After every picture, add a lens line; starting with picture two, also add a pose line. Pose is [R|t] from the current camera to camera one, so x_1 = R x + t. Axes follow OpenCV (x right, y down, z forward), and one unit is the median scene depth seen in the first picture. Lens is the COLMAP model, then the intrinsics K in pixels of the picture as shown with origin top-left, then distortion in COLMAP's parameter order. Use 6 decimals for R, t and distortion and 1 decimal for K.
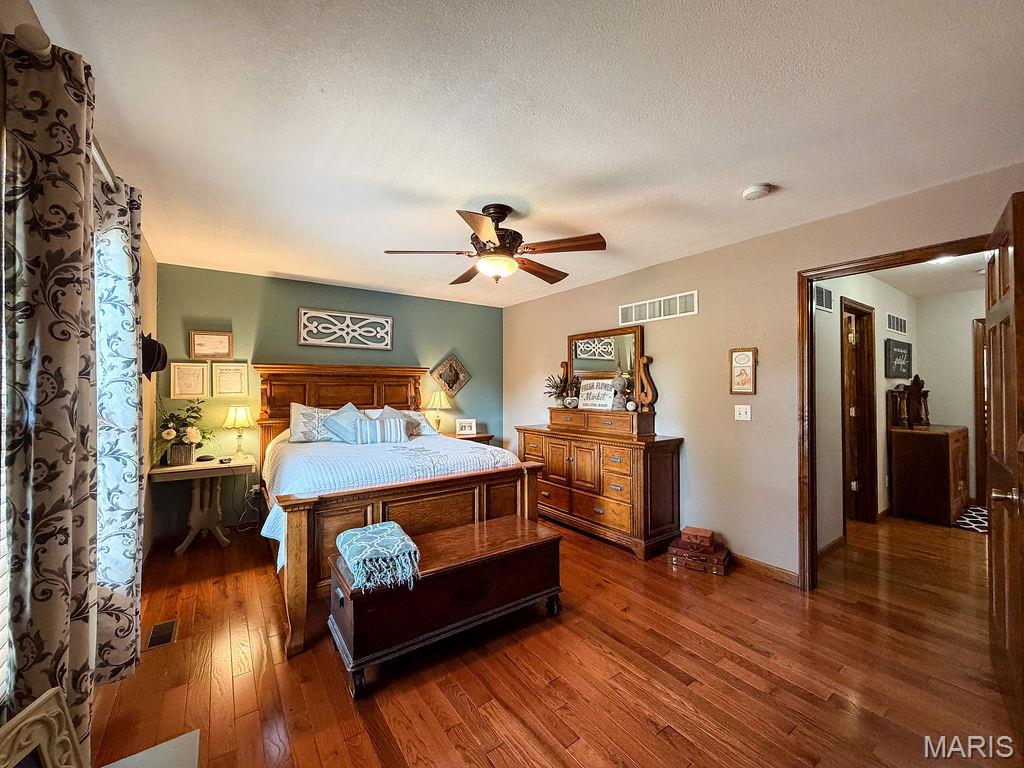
lens RADIAL K [[412.3, 0, 509.7], [0, 412.3, 382.2], [0, 0, 1]] dist [0.000698, -0.000346]
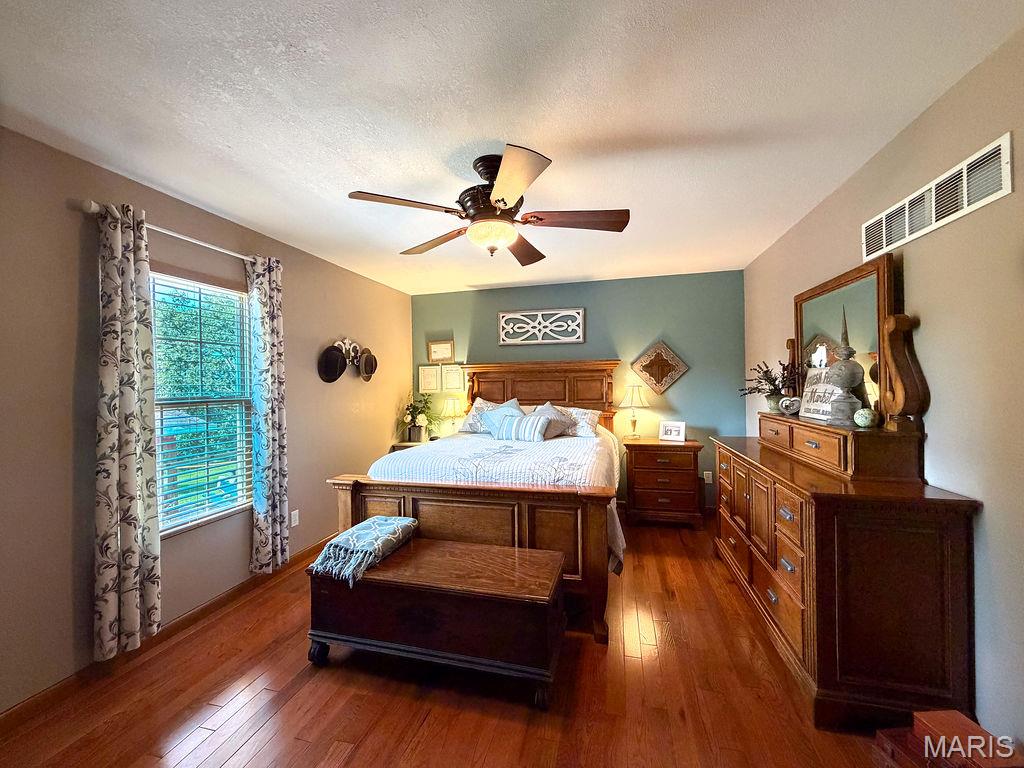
lens RADIAL K [[412.3, 0, 509.7], [0, 412.3, 382.2], [0, 0, 1]] dist [0.000698, -0.000346]
pose [[0.643081, -0.007403, -0.765762, 0.361360], [0.023740, 0.999665, 0.010273, -0.002178], [0.765430, -0.024785, 0.643041, 0.297576]]
